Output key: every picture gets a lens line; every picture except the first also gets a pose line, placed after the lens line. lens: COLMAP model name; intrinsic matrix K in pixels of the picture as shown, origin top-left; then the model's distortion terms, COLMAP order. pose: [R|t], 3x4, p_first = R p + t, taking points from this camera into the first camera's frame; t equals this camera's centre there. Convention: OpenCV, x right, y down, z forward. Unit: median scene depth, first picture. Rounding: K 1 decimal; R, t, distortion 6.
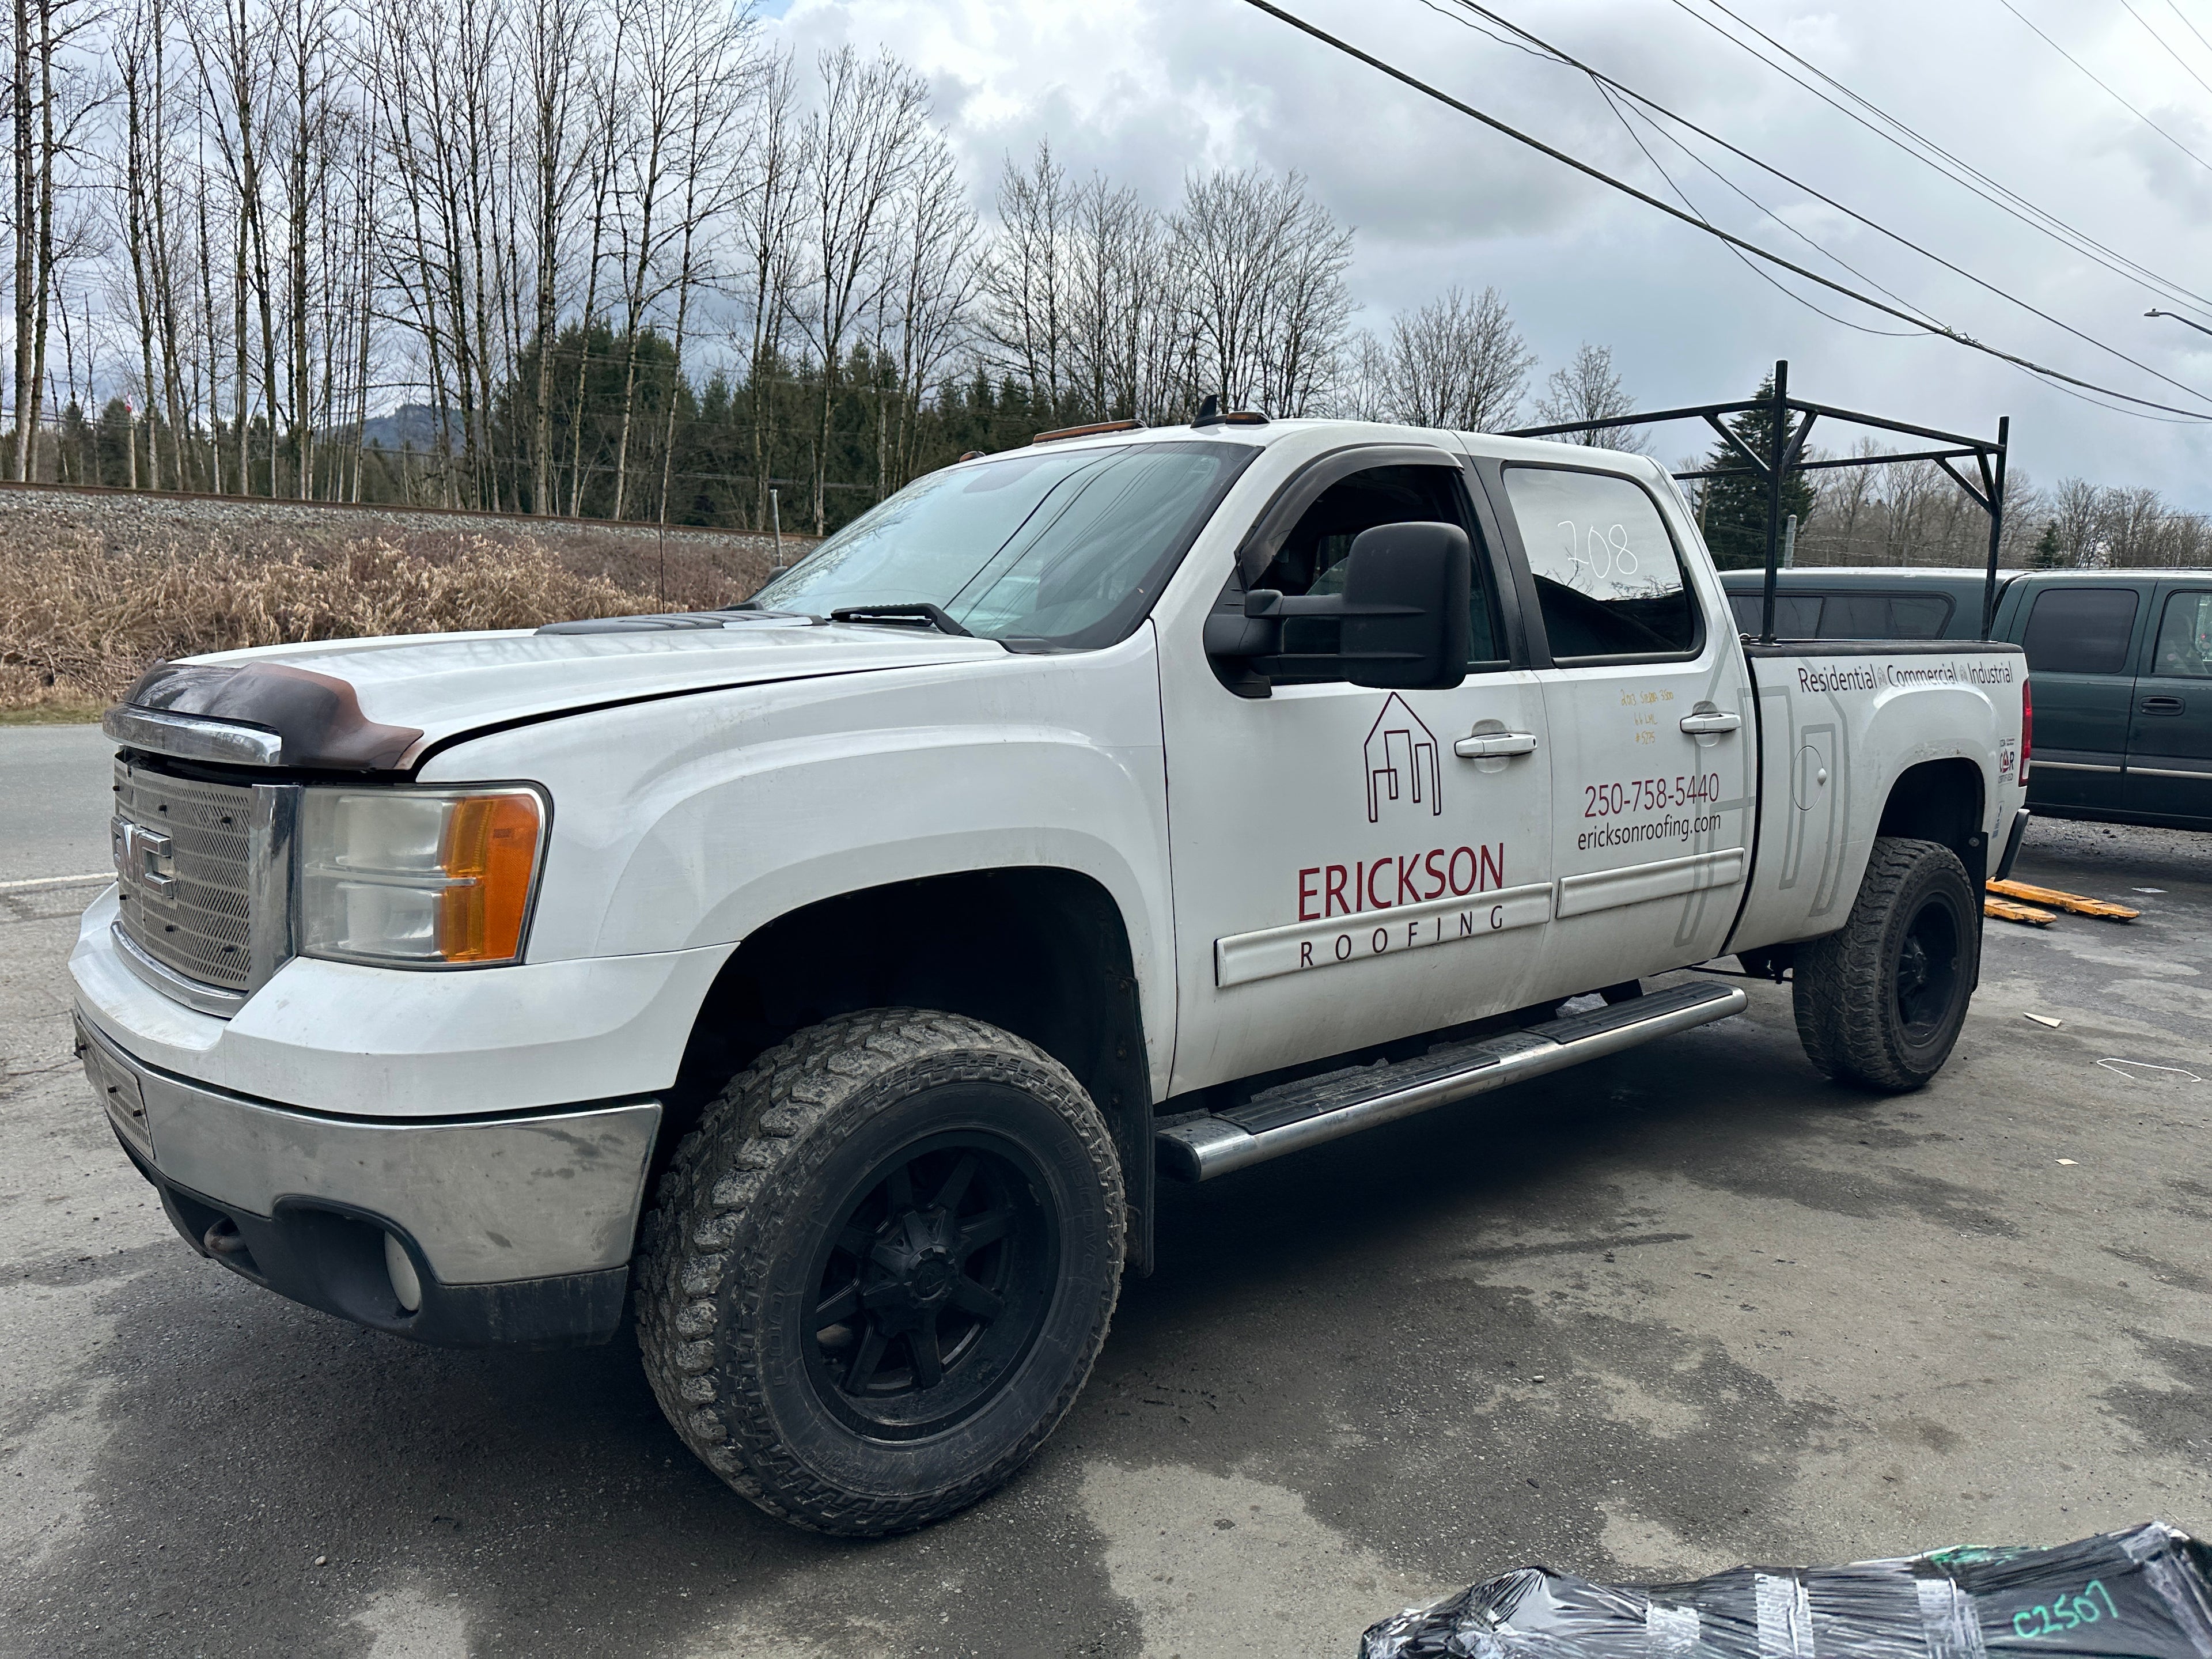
lens RADIAL K [[1546.0, 0, 1100.0], [0, 1546.0, 796.5], [0, 0, 1]] dist [0.035786, -0.044511]
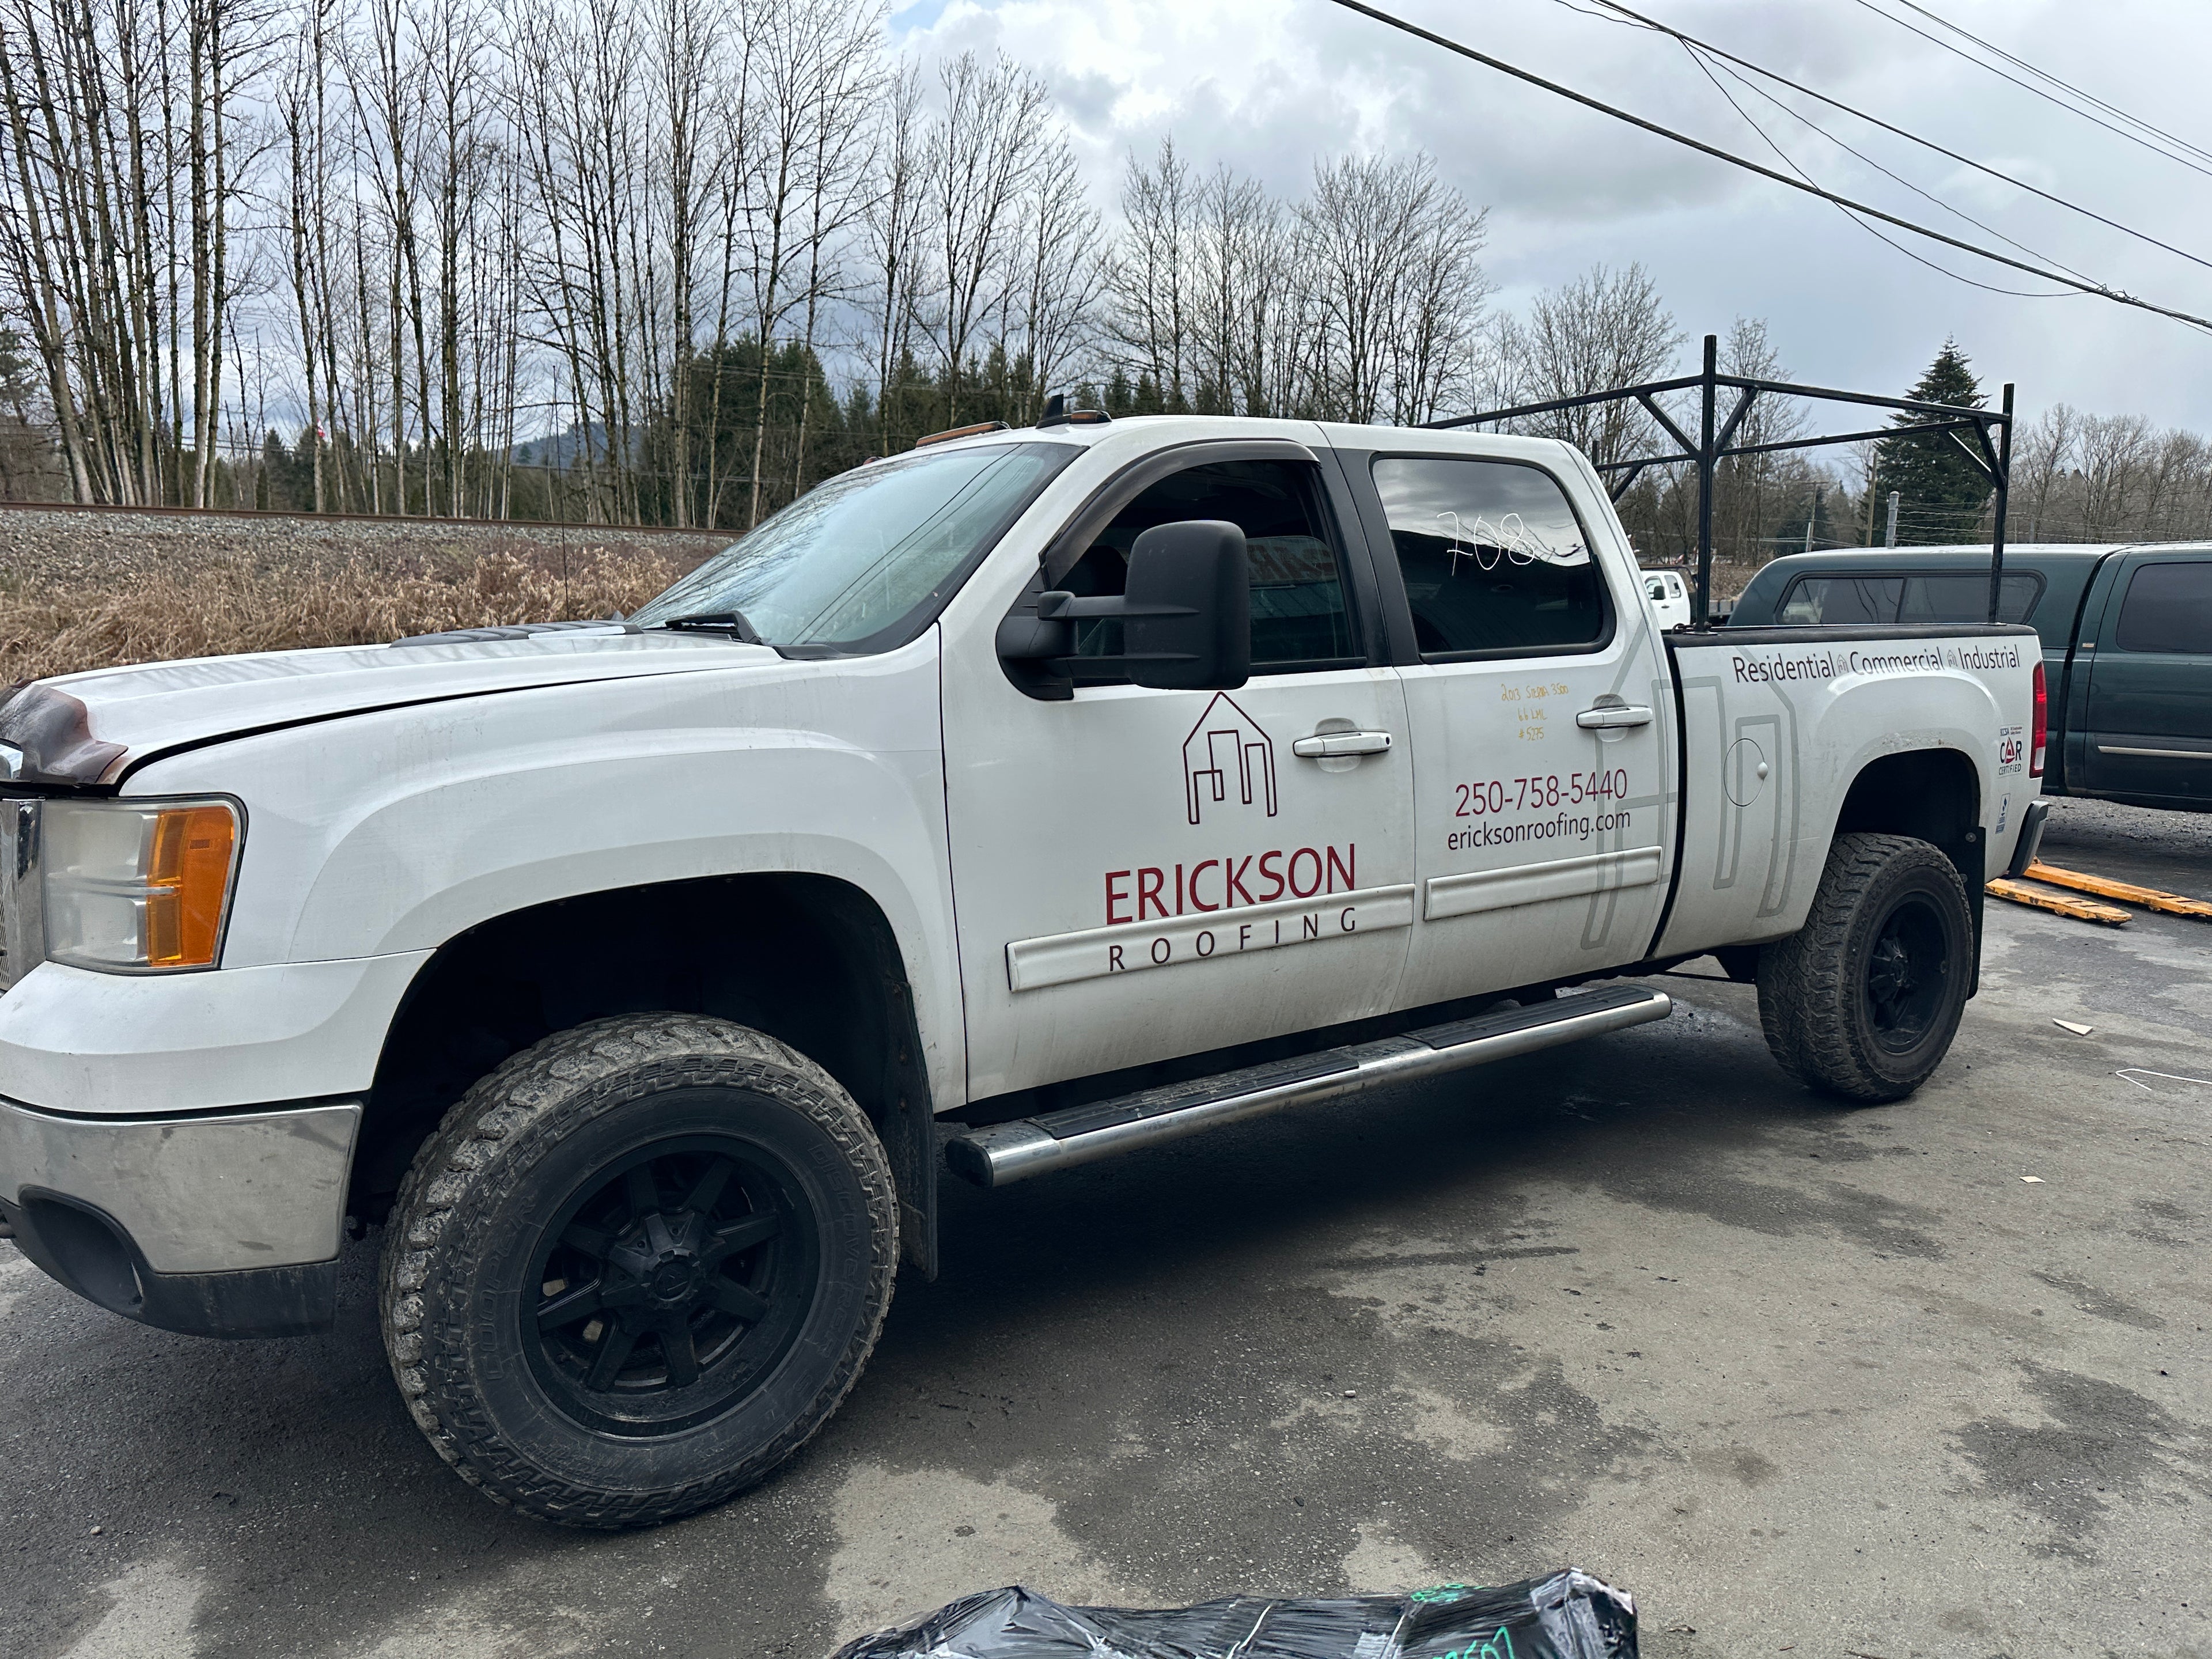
lens RADIAL K [[1546.0, 0, 1079.3], [0, 1546.0, 797.8], [0, 0, 1]] dist [0.035786, -0.044511]
pose [[0.994532, -0.008979, -0.104044, 0.177019], [0.009267, 0.999954, 0.002284, -0.002629], [0.104019, -0.003235, 0.994570, 0.011475]]
